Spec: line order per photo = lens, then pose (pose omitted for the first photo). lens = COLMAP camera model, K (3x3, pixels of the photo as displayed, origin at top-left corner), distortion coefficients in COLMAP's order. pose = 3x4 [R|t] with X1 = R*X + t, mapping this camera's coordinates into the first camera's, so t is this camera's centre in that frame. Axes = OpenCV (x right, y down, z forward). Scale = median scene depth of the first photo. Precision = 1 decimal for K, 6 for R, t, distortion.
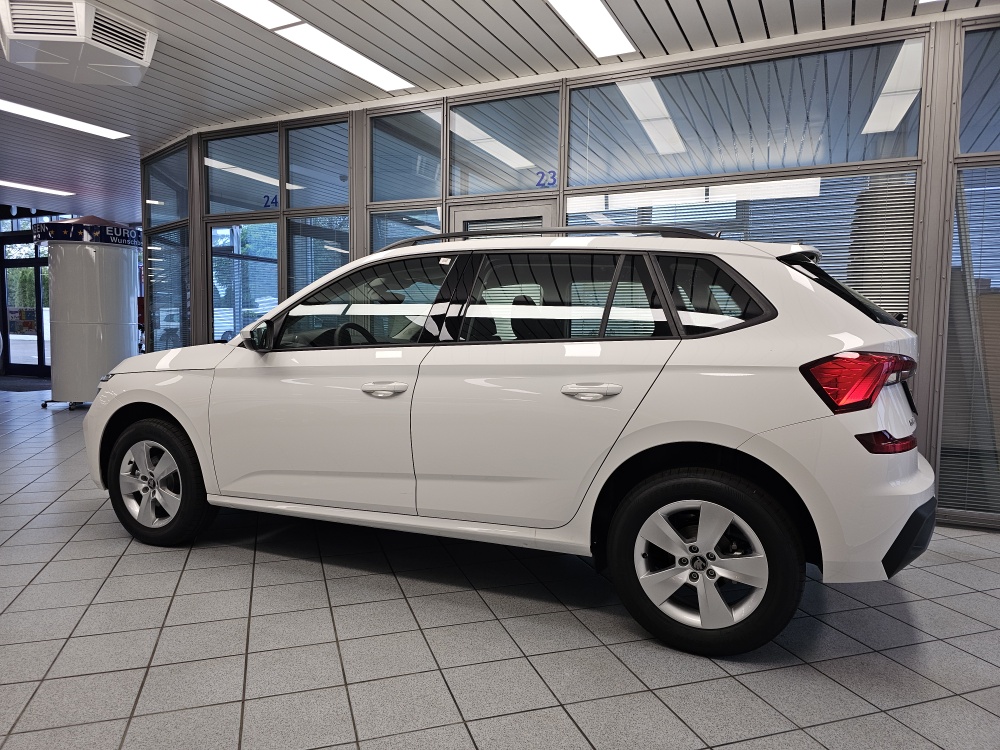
lens RADIAL K [[689.9, 0, 500.6], [0, 689.9, 366.9], [0, 0, 1]] dist [0.037233, -0.053677]
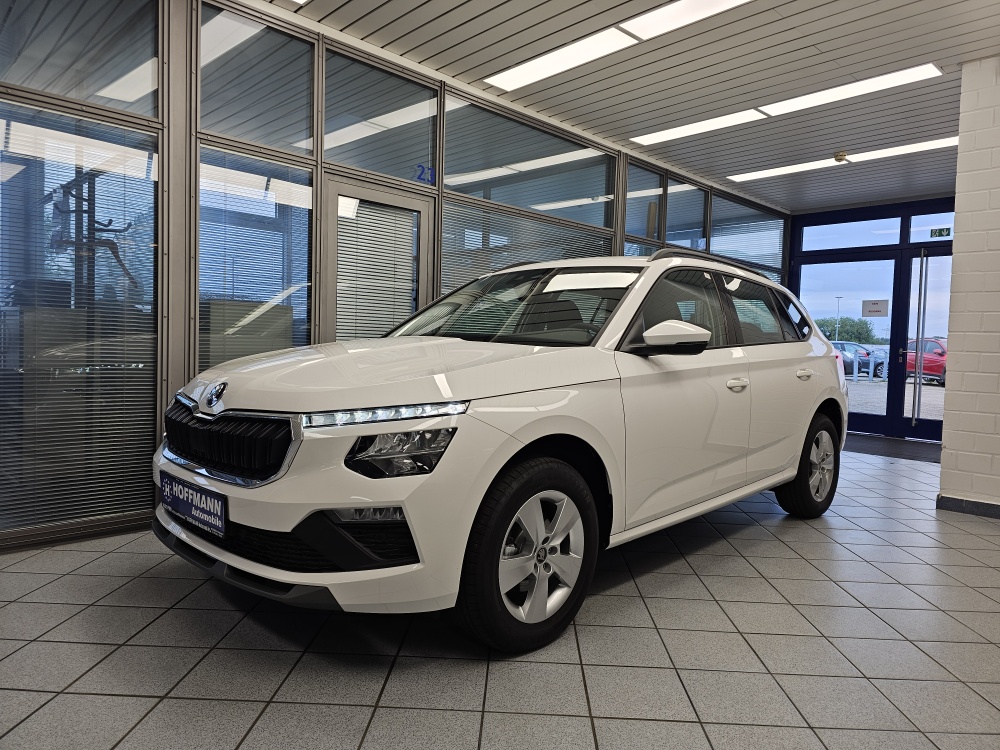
lens RADIAL K [[689.9, 0, 500.6], [0, 689.9, 366.9], [0, 0, 1]] dist [0.037233, -0.053677]
pose [[0.325491, -0.038408, 0.944765, -1.261343], [0.032627, 0.999036, 0.029373, -0.039812], [-0.944982, 0.021264, 0.326431, 0.897730]]
